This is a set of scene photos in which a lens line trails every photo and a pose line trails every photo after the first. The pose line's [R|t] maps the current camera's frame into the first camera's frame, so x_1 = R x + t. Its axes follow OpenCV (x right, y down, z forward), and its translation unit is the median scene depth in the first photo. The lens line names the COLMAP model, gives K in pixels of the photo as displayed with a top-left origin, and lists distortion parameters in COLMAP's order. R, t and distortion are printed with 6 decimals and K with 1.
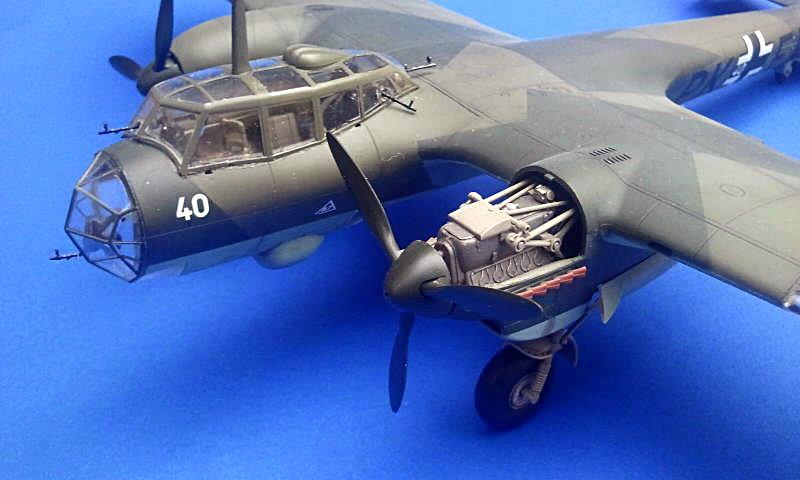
lens RADIAL K [[635.2, 0, 399.6], [0, 635.2, 231.3], [0, 0, 1]] dist [-0.001182, -0.004407]
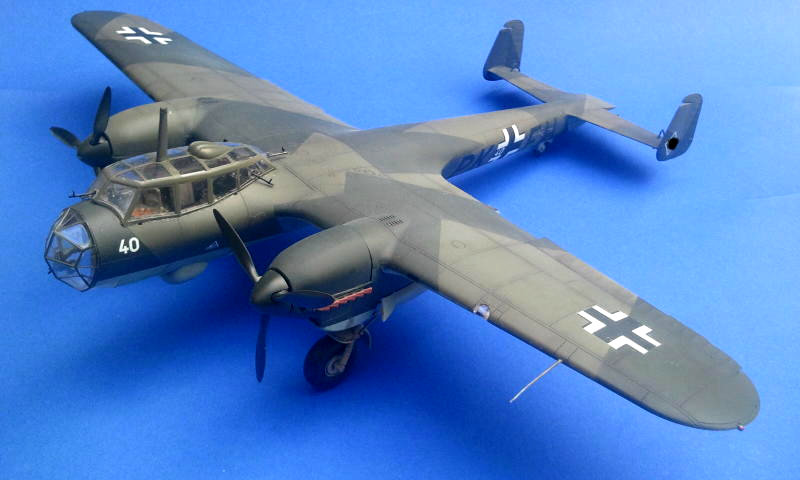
lens RADIAL K [[635.2, 0, 399.6], [0, 635.2, 231.3], [0, 0, 1]] dist [-0.001182, -0.004407]
pose [[0.973255, 0.041798, 0.225895, -0.020996], [-0.039234, 0.999105, -0.015829, -0.065238], [-0.226354, 0.006542, 0.974023, -0.622076]]
